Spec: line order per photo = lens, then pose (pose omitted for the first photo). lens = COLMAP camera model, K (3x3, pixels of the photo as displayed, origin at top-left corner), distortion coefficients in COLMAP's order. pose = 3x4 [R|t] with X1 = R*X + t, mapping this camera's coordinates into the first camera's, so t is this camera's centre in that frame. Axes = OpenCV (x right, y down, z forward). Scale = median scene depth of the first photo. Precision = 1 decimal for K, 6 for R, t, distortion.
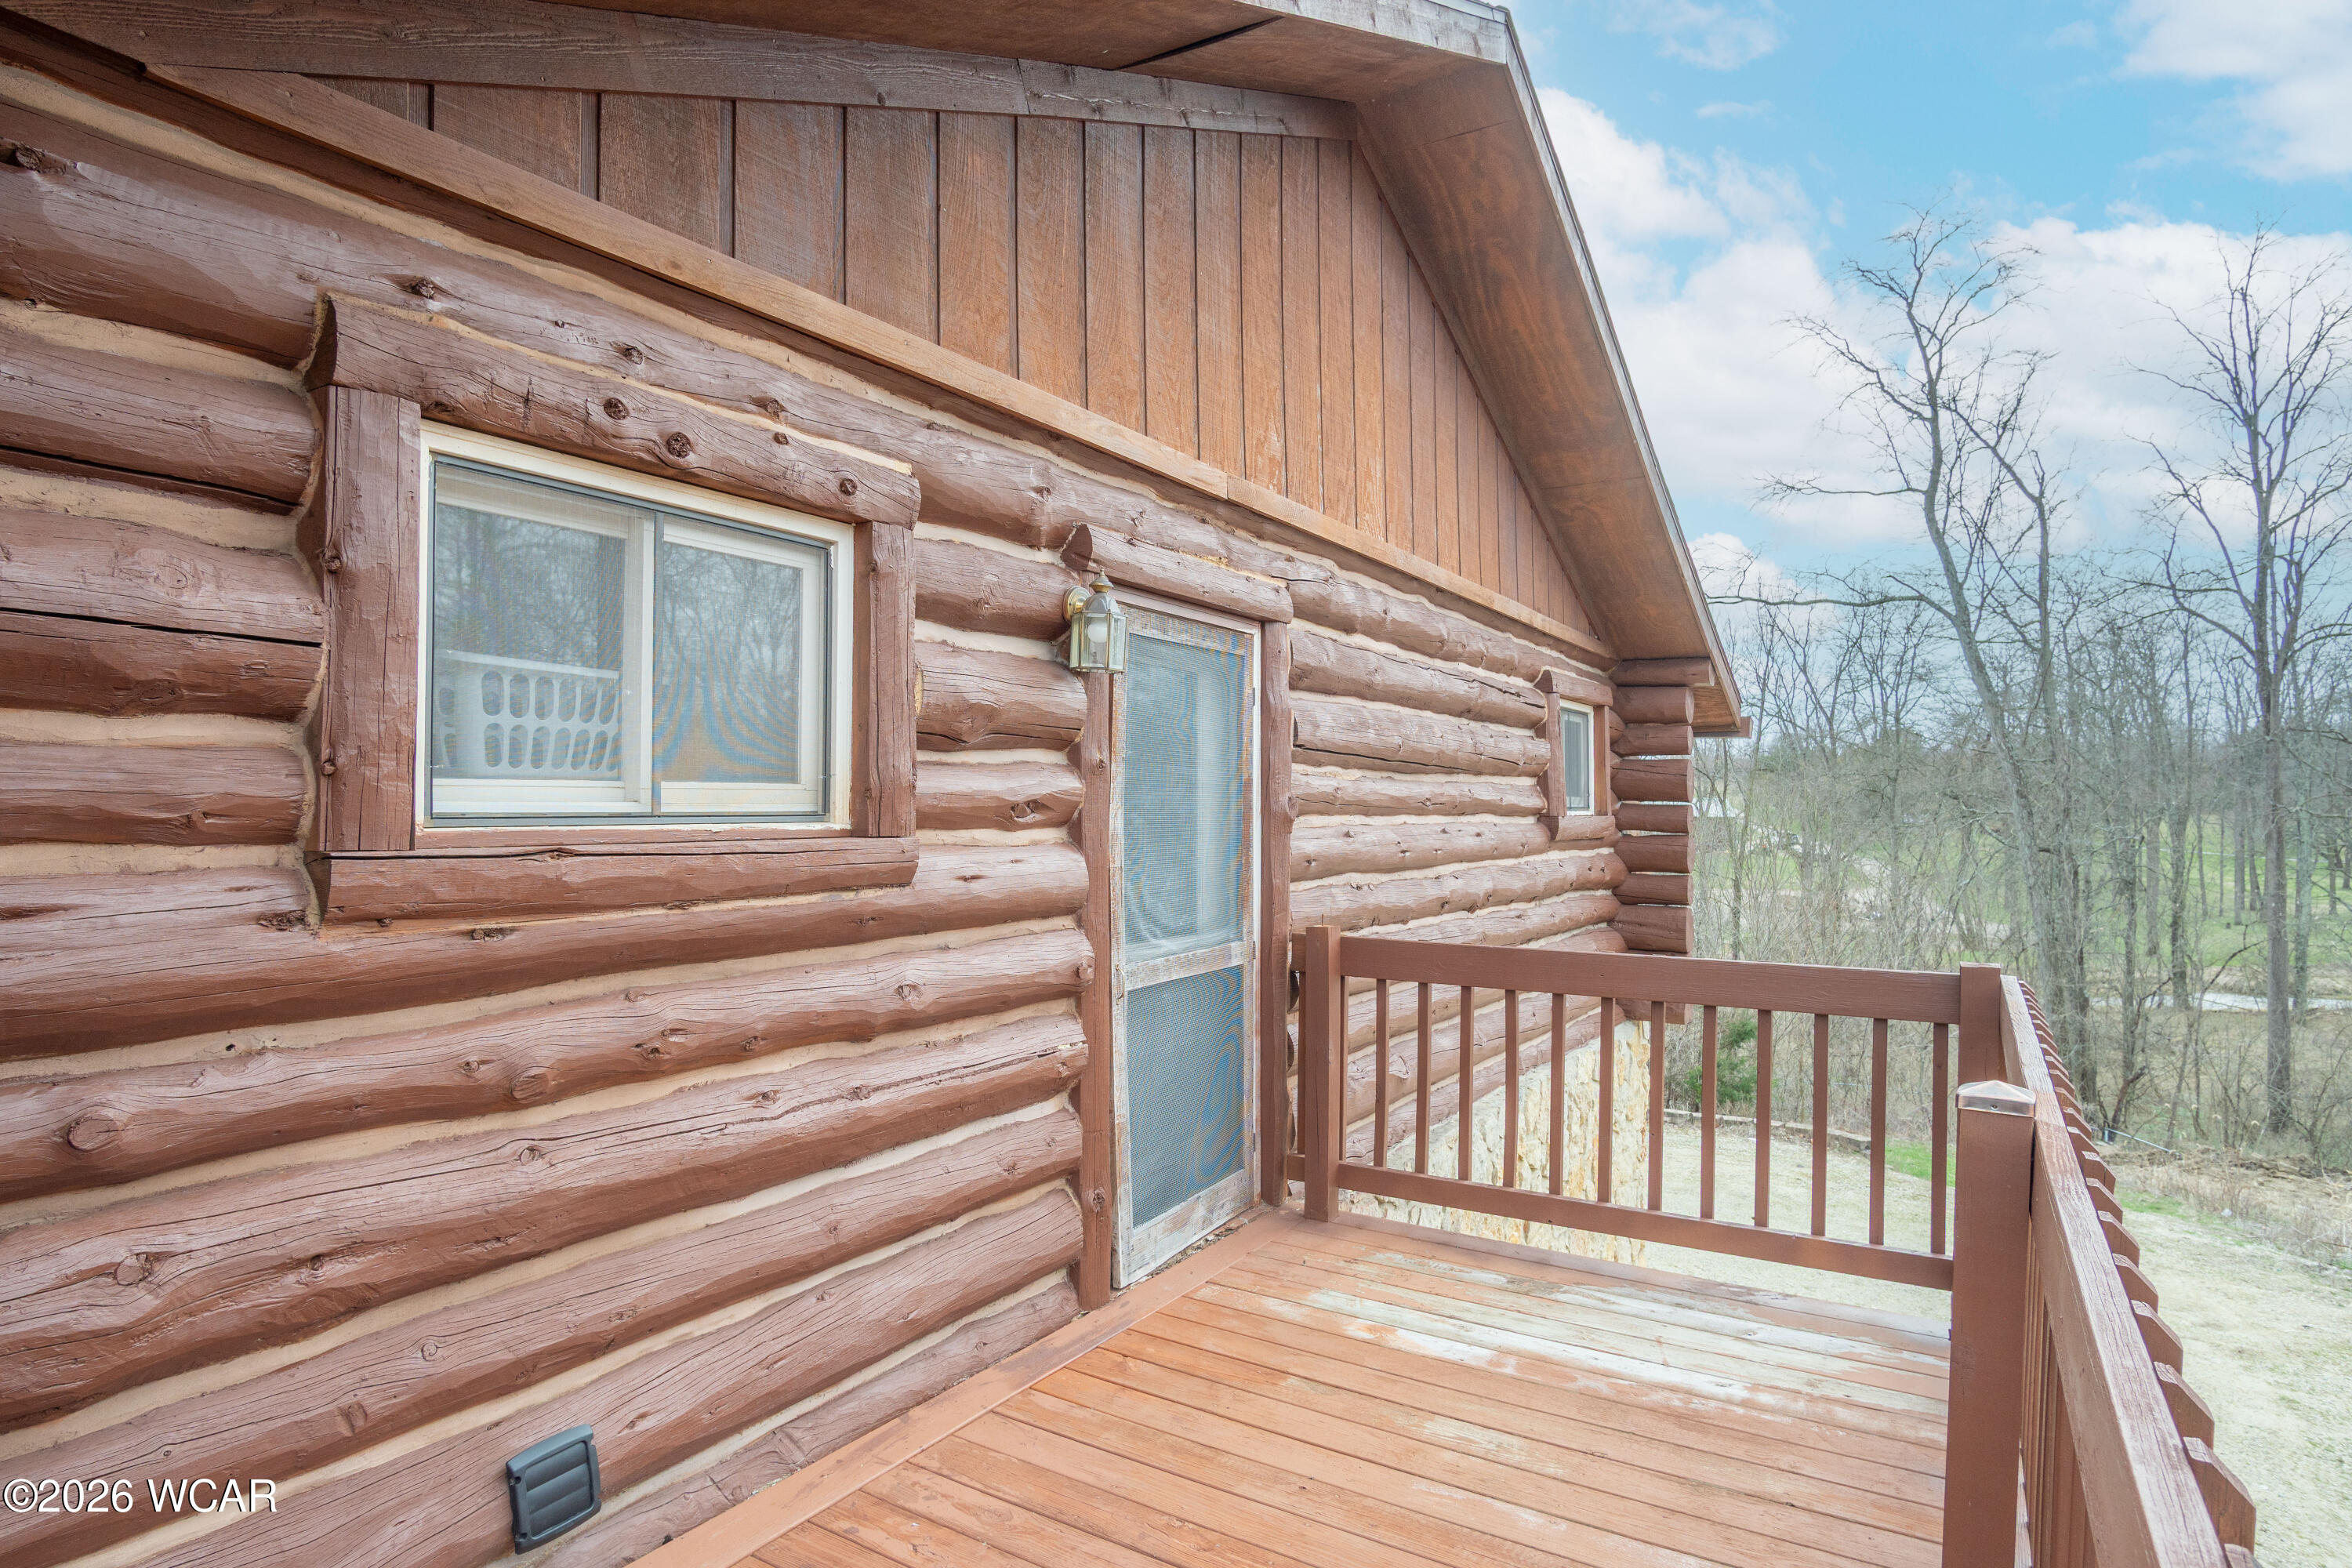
lens RADIAL K [[1257.9, 0, 1176.0], [0, 1257.9, 784.0], [0, 0, 1]] dist [-0.028165, 0.015481]
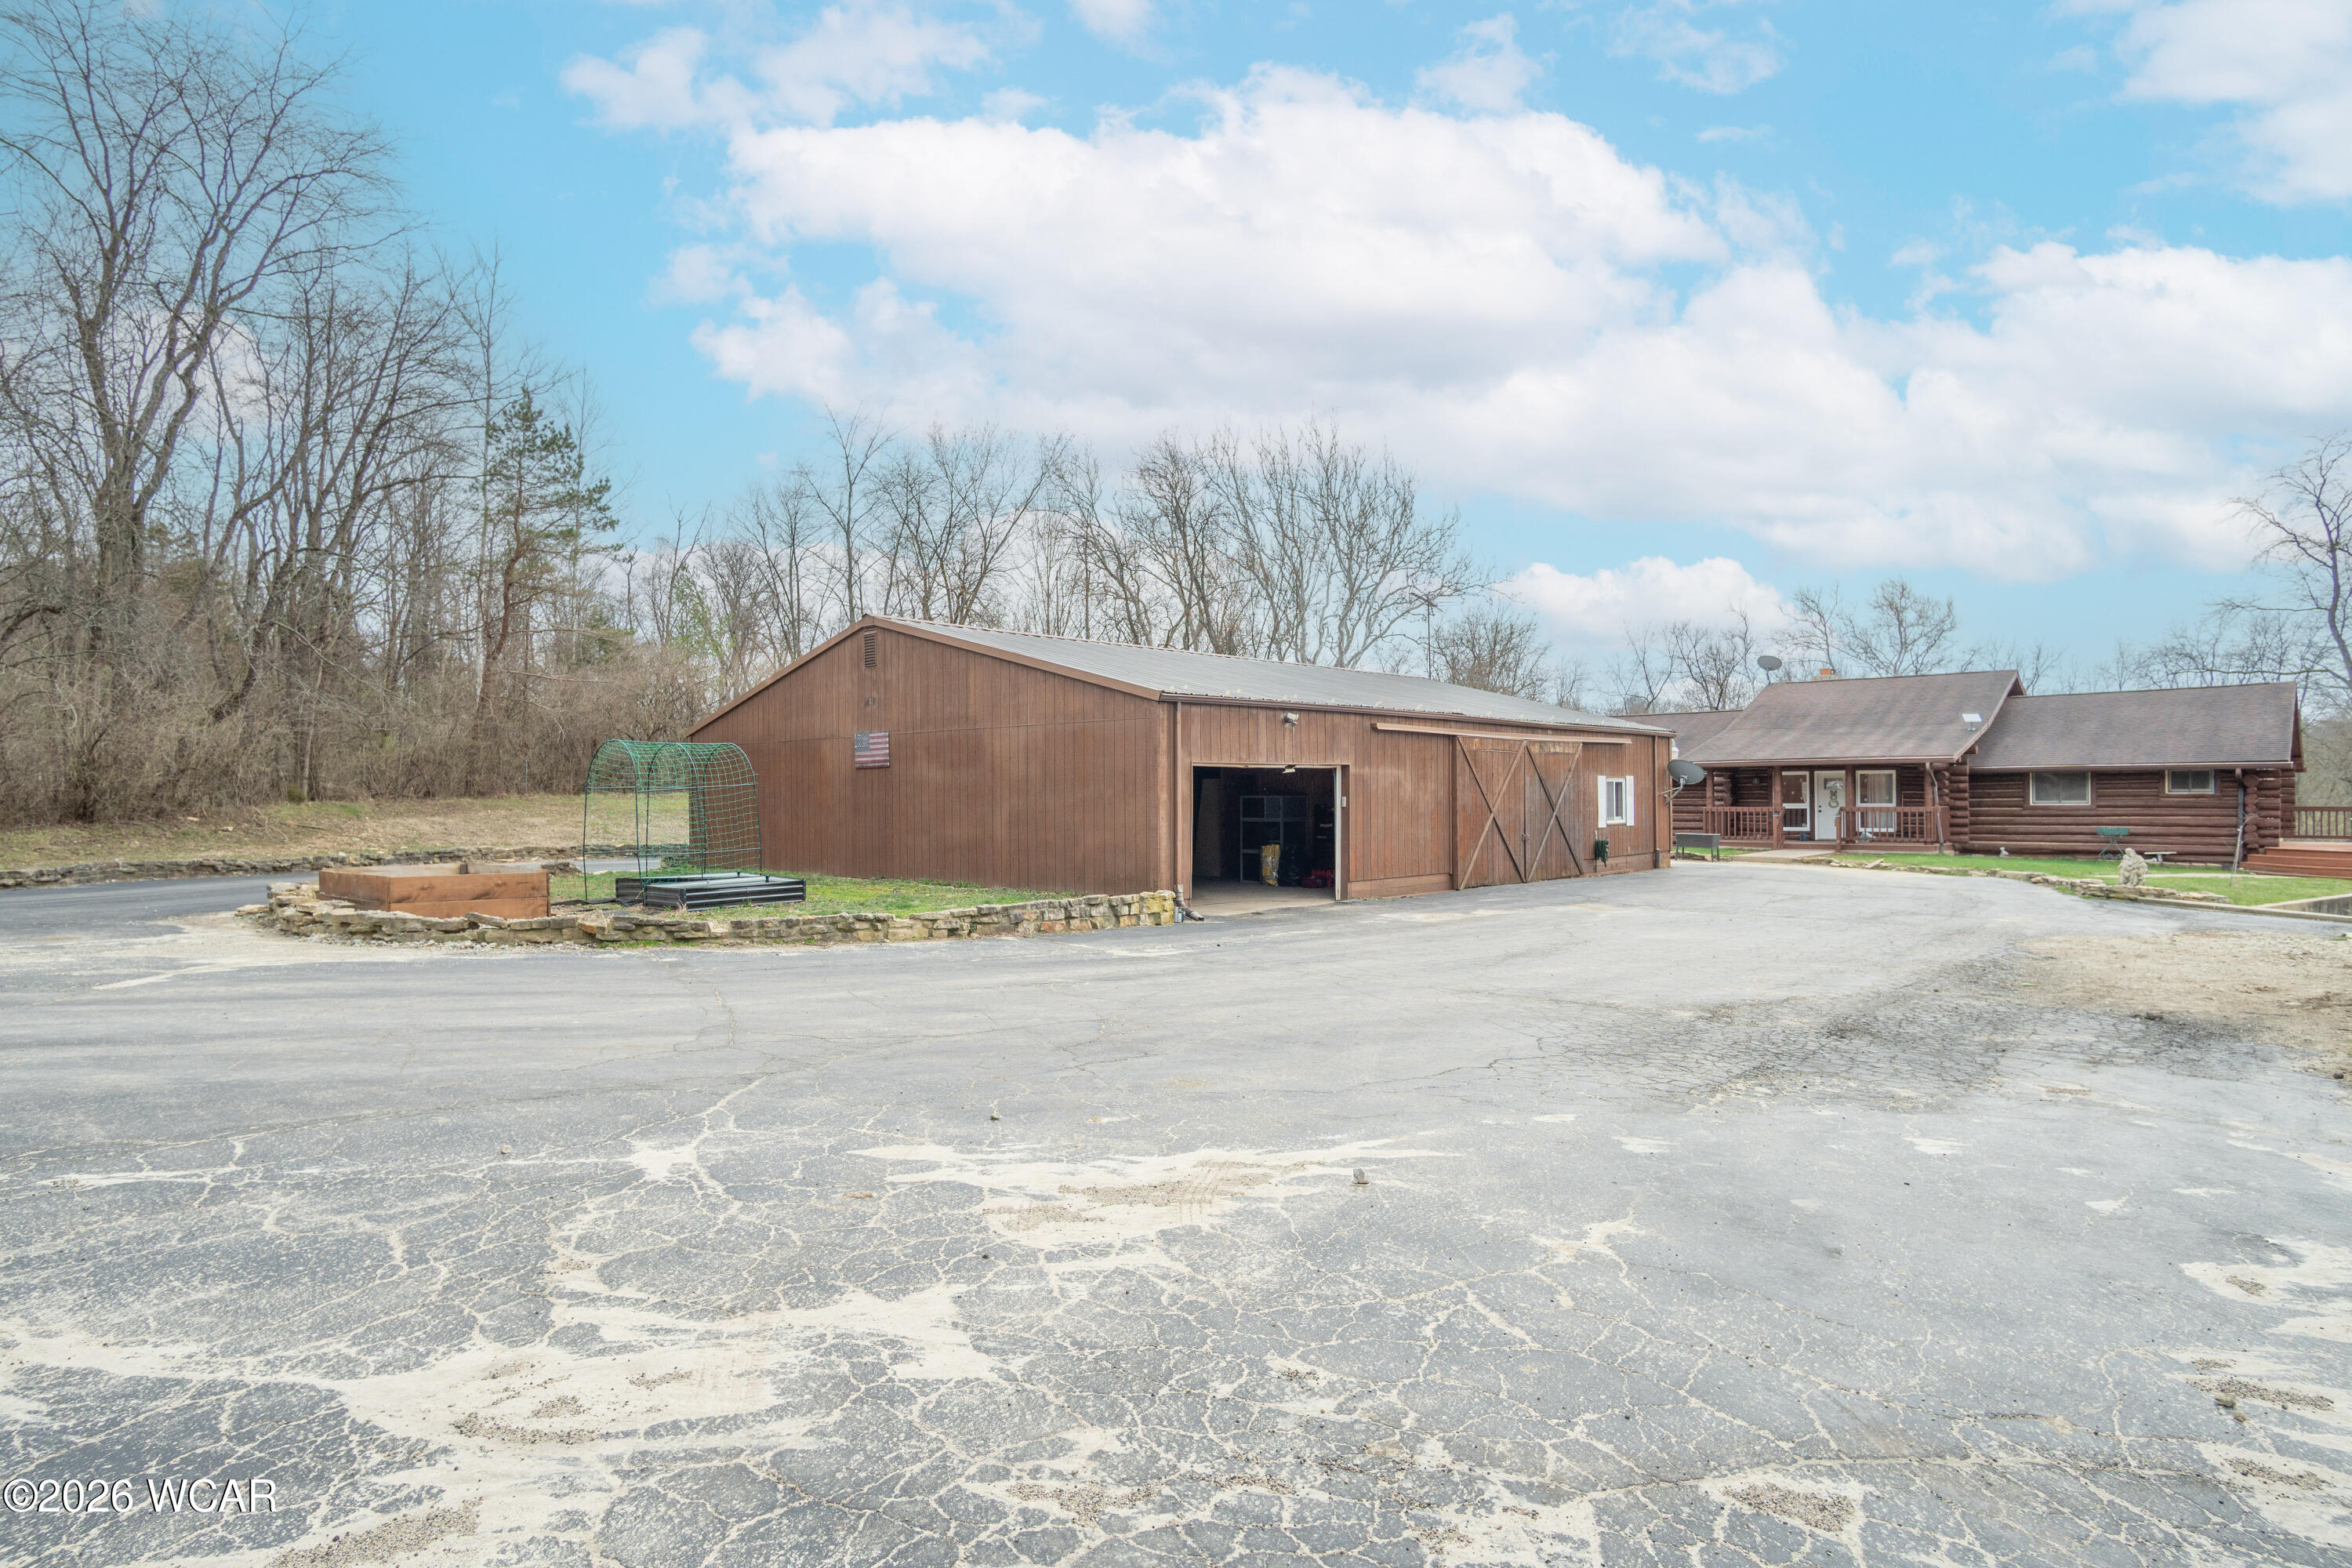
lens RADIAL K [[1257.9, 0, 1176.0], [0, 1257.9, 784.0], [0, 0, 1]] dist [-0.028165, 0.015481]
pose [[0.981757, -0.014589, -0.189578, -0.665280], [0.015843, 0.999861, 0.005099, -0.020929], [0.189478, -0.008009, 0.981852, -1.027367]]
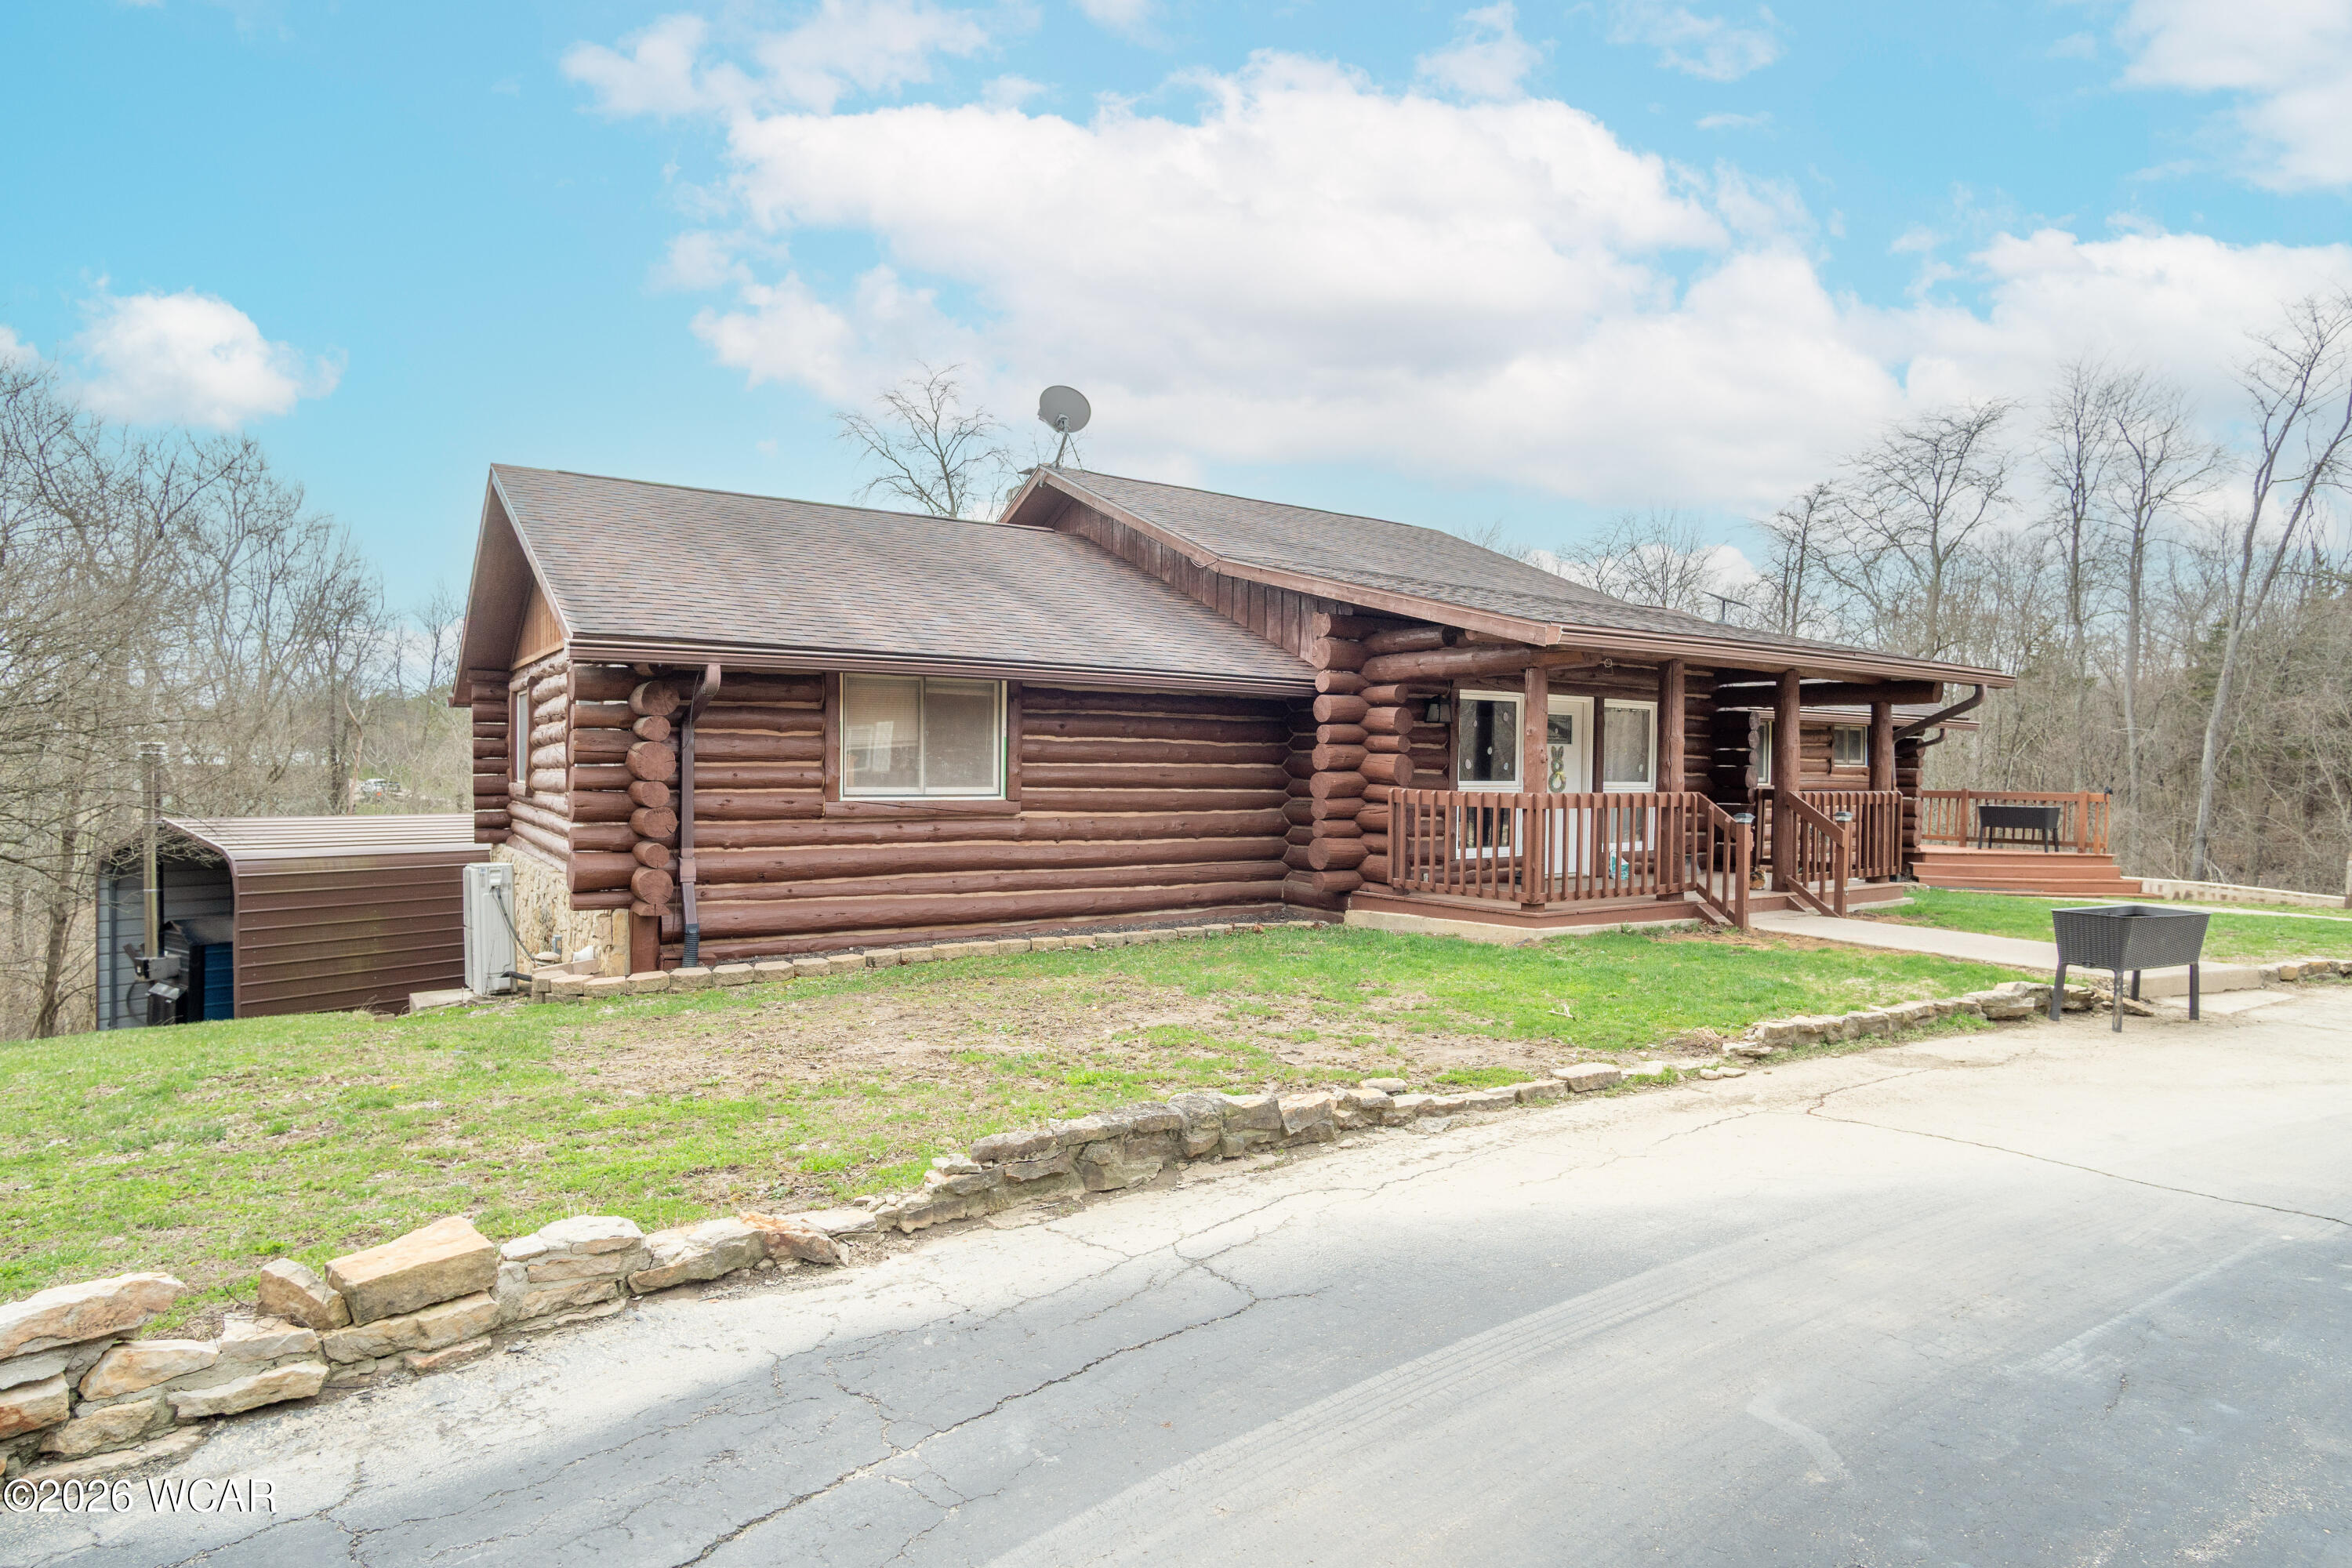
lens RADIAL K [[1257.9, 0, 1176.0], [0, 1257.9, 784.0], [0, 0, 1]] dist [-0.028165, 0.015481]
pose [[0.412242, -0.011884, 0.910997, -0.740911], [-0.023535, 0.999442, 0.023687, 0.004350], [-0.910770, -0.031205, 0.411732, 0.088245]]
